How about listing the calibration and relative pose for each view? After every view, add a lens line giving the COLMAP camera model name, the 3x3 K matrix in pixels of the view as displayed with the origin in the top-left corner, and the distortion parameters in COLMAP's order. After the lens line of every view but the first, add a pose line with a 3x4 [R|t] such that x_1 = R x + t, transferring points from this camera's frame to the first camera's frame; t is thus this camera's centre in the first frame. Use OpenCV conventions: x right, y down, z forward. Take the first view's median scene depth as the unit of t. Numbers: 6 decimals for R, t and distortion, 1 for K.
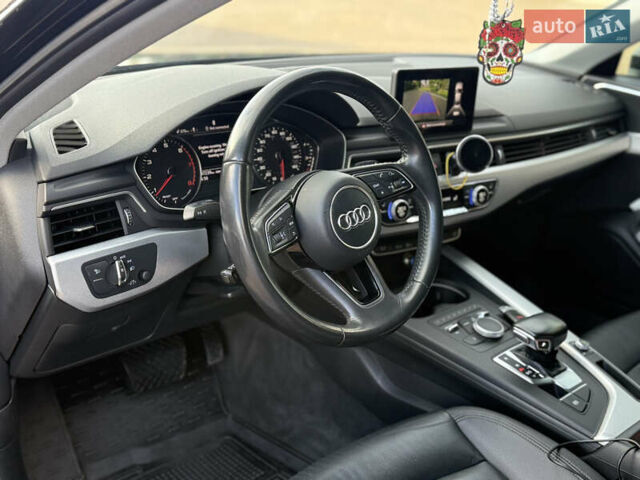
lens RADIAL K [[647.3, 0, 320.0], [0, 647.3, 240.0], [0, 0, 1]] dist [0.141581, -0.290898]
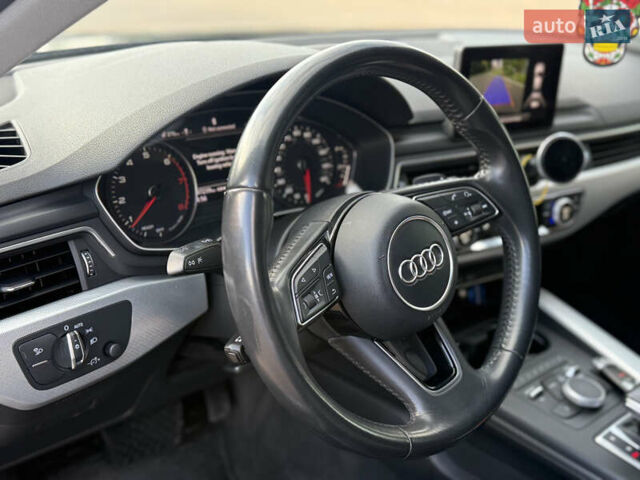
lens RADIAL K [[640.7, 0, 321.0], [0, 640.7, 231.2], [0, 0, 1]] dist [0.144802, -0.261741]
pose [[0.999975, -0.004378, -0.005476, -0.042192], [0.004444, 0.999917, 0.012098, -0.068251], [0.005422, -0.012122, 0.999912, 0.291424]]
